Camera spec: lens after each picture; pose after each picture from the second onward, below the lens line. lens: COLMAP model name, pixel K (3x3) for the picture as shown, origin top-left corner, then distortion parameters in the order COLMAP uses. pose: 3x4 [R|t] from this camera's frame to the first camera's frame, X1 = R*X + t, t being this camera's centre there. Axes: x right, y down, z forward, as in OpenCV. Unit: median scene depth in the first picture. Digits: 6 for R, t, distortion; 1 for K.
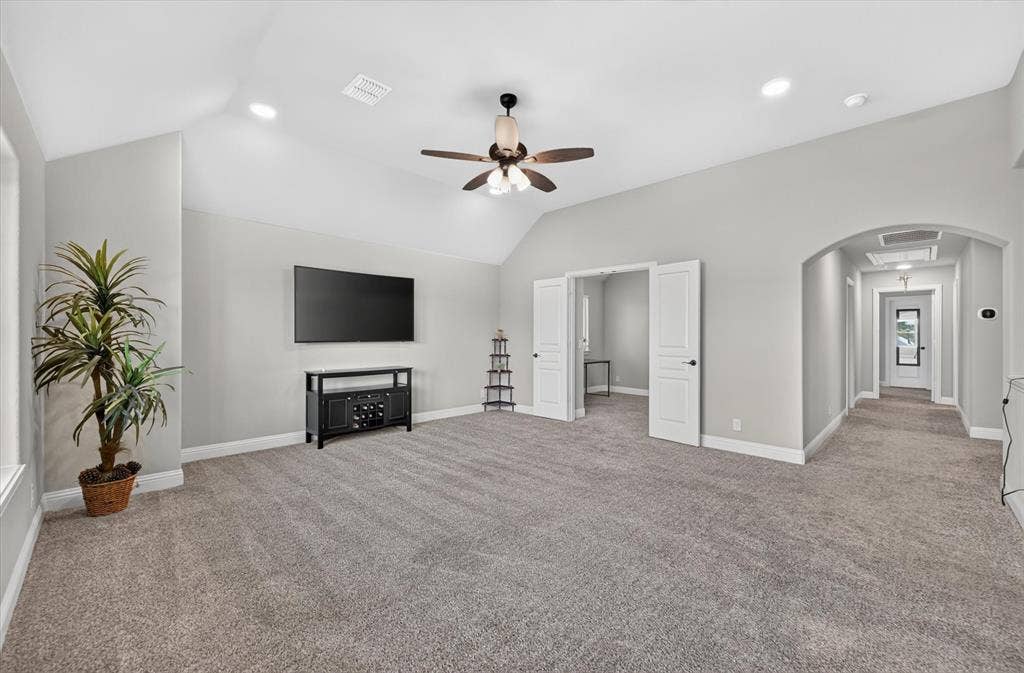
lens RADIAL K [[404.4, 0, 512.0], [0, 404.4, 336.5], [0, 0, 1]] dist [-0.001494, -0.000187]
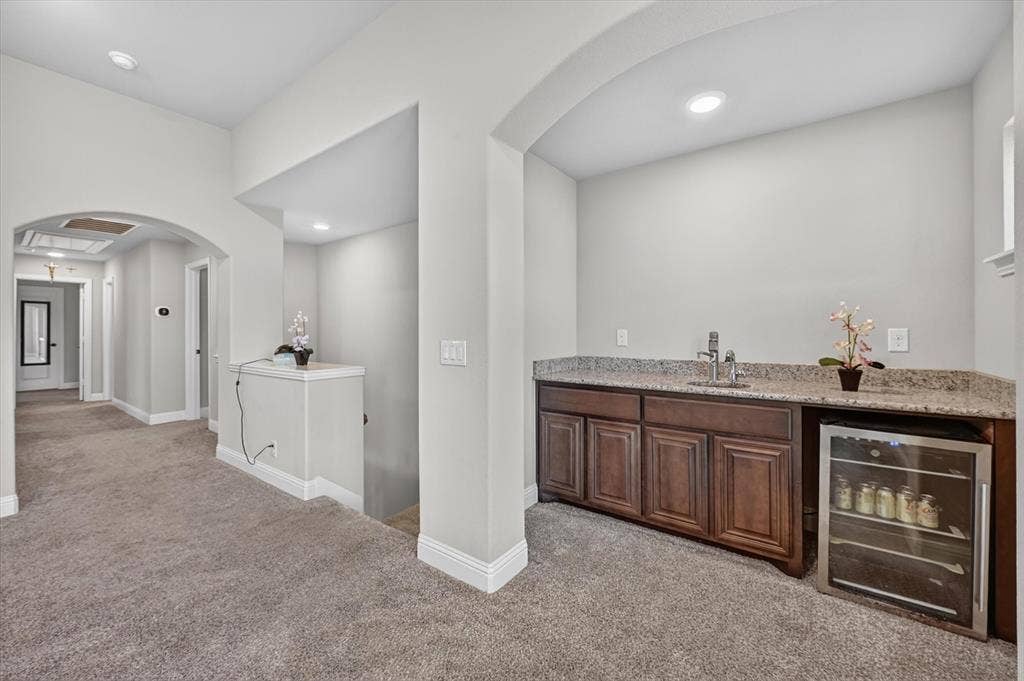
lens RADIAL K [[406.8, 0, 512.5], [0, 406.8, 329.4], [0, 0, 1]] dist [0.001310, 0.000033]
pose [[-0.141960, 0.003525, 0.989866, -0.089420], [0.003249, 0.999990, -0.003095, -0.000440], [-0.989867, 0.002777, -0.141970, 0.193594]]
